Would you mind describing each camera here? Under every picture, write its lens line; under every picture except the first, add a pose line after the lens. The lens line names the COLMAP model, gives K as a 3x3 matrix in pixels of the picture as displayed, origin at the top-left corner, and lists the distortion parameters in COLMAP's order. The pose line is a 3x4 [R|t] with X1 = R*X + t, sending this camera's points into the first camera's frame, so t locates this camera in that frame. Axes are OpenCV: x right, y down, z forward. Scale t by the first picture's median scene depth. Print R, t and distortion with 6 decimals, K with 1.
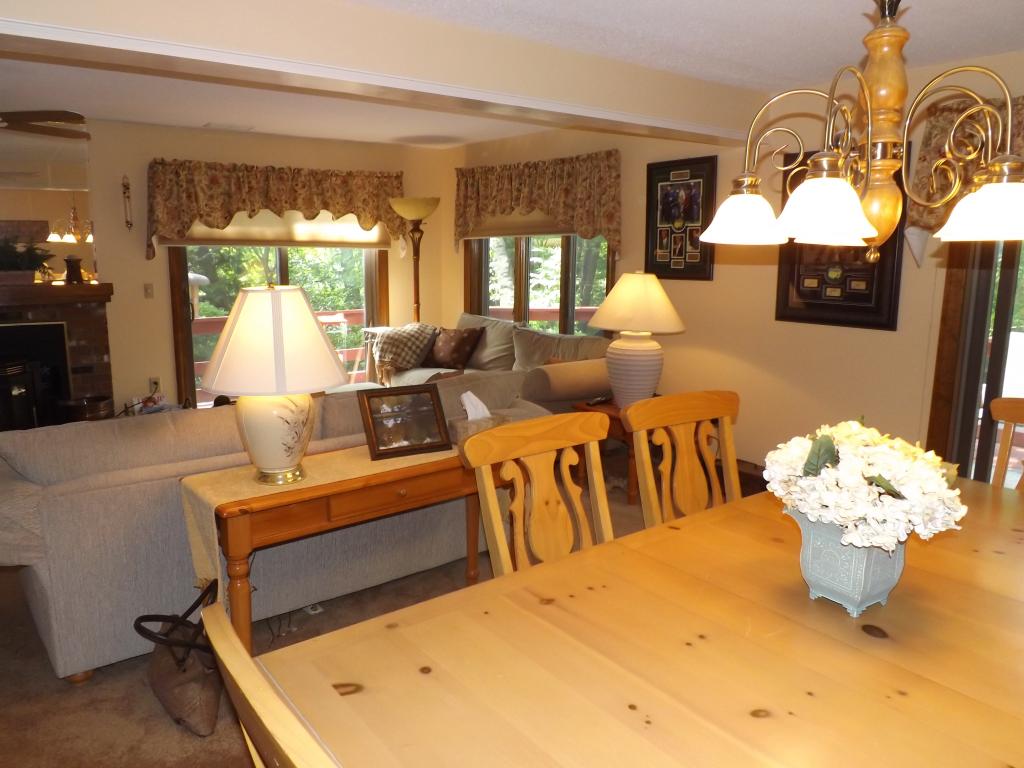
lens RADIAL K [[748.9, 0, 506.8], [0, 748.9, 379.6], [0, 0, 1]] dist [-0.057365, 0.015197]
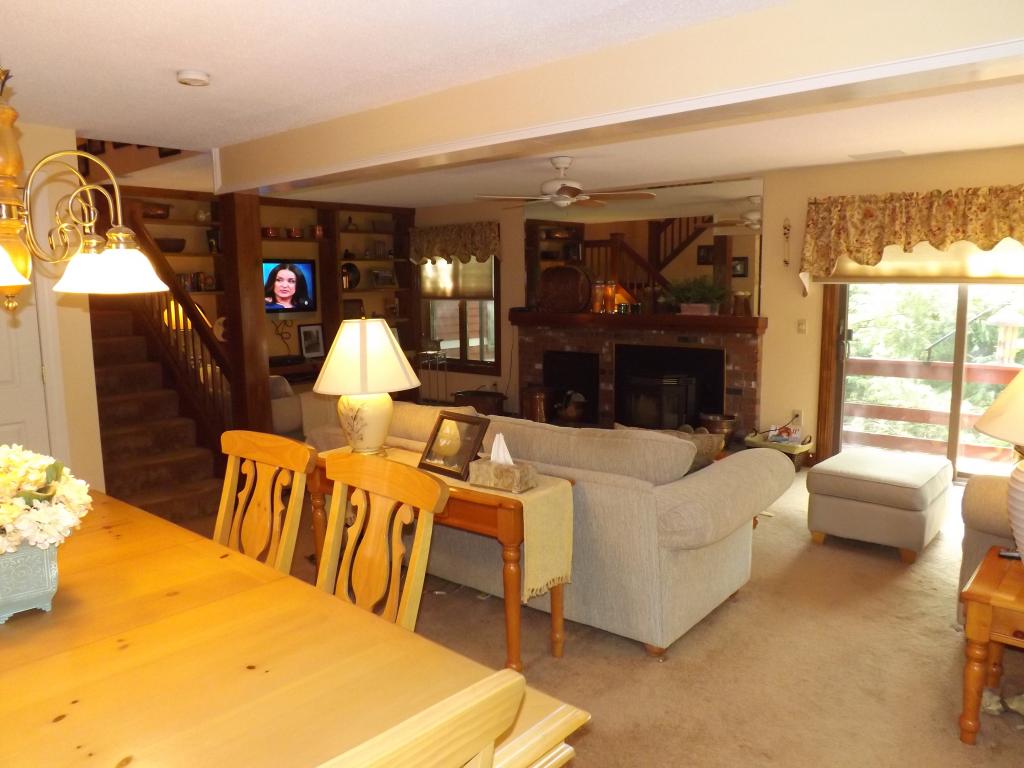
lens RADIAL K [[748.9, 0, 511.9], [0, 748.9, 388.8], [0, 0, 1]] dist [-0.057365, 0.015197]
pose [[0.209812, 0.126879, -0.969474, 0.479339], [-0.156324, 0.983142, 0.094837, -0.073857], [0.965164, 0.131654, 0.226109, 0.407998]]
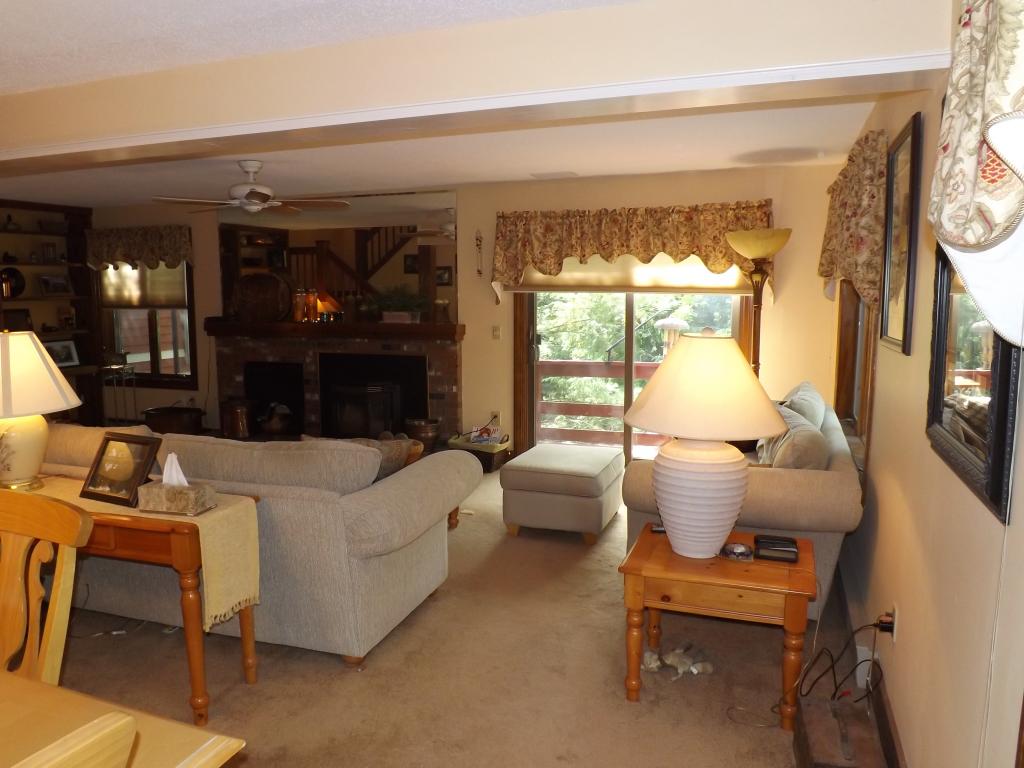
lens RADIAL K [[748.9, 0, 510.5], [0, 748.9, 385.3], [0, 0, 1]] dist [-0.057365, 0.015197]
pose [[0.548034, 0.097617, -0.830740, 0.490091], [-0.137581, 0.990160, 0.025589, -0.078382], [0.825064, 0.100271, 0.556072, 0.431809]]
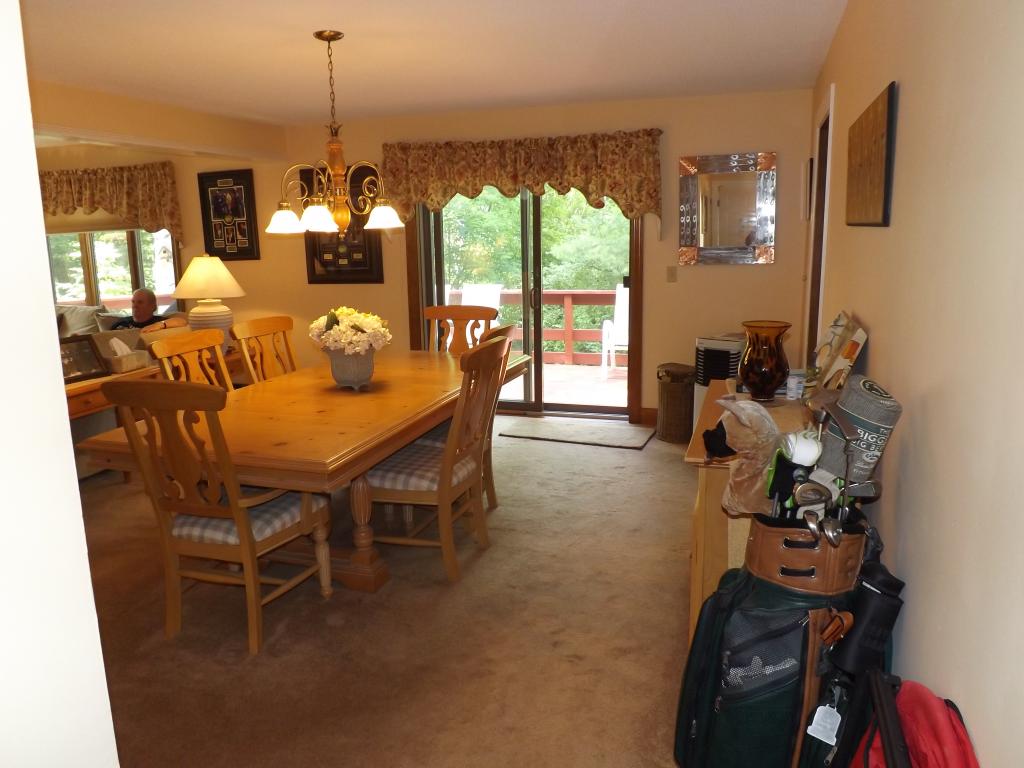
lens RADIAL K [[748.9, 0, 520.5], [0, 748.9, 378.2], [0, 0, 1]] dist [-0.057365, 0.015197]
pose [[0.812553, -0.135766, 0.566855, -0.123342], [0.127515, 0.990343, 0.054410, 0.061847], [-0.568768, 0.028072, 0.822019, -0.346403]]
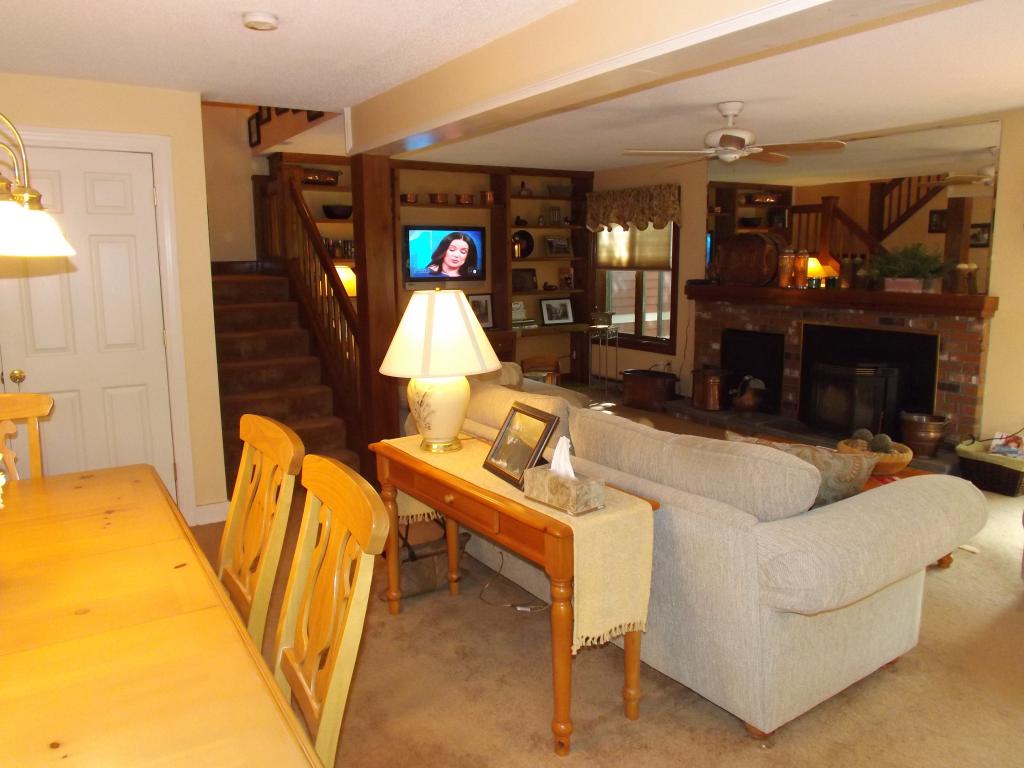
lens RADIAL K [[748.9, 0, 516.1], [0, 748.9, 379.9], [0, 0, 1]] dist [-0.057365, 0.015197]
pose [[-0.074971, 0.156150, -0.984884, 0.382677], [-0.164897, 0.972125, 0.166680, -0.088024], [0.983457, 0.174901, -0.047133, 0.510336]]
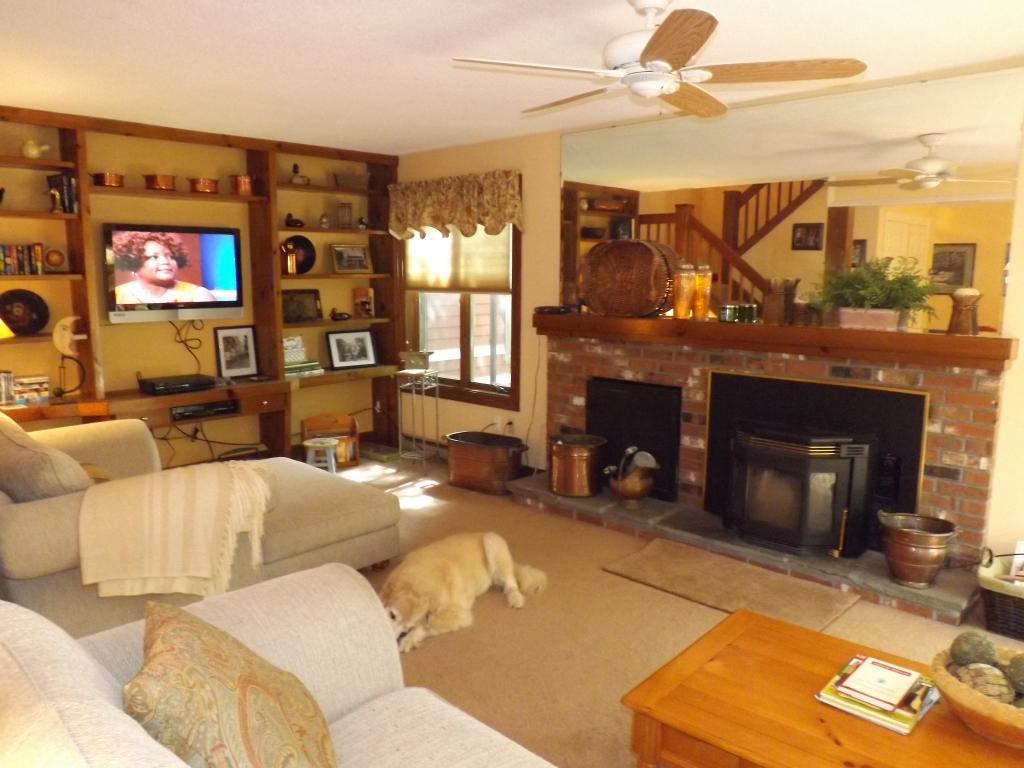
lens RADIAL K [[748.9, 0, 512.2], [0, 748.9, 399.5], [0, 0, 1]] dist [-0.057365, 0.015197]
pose [[0.171822, 0.156705, -0.972584, -0.042958], [-0.172495, 0.976800, 0.126911, -0.090749], [0.969909, 0.145960, 0.194867, 0.522211]]
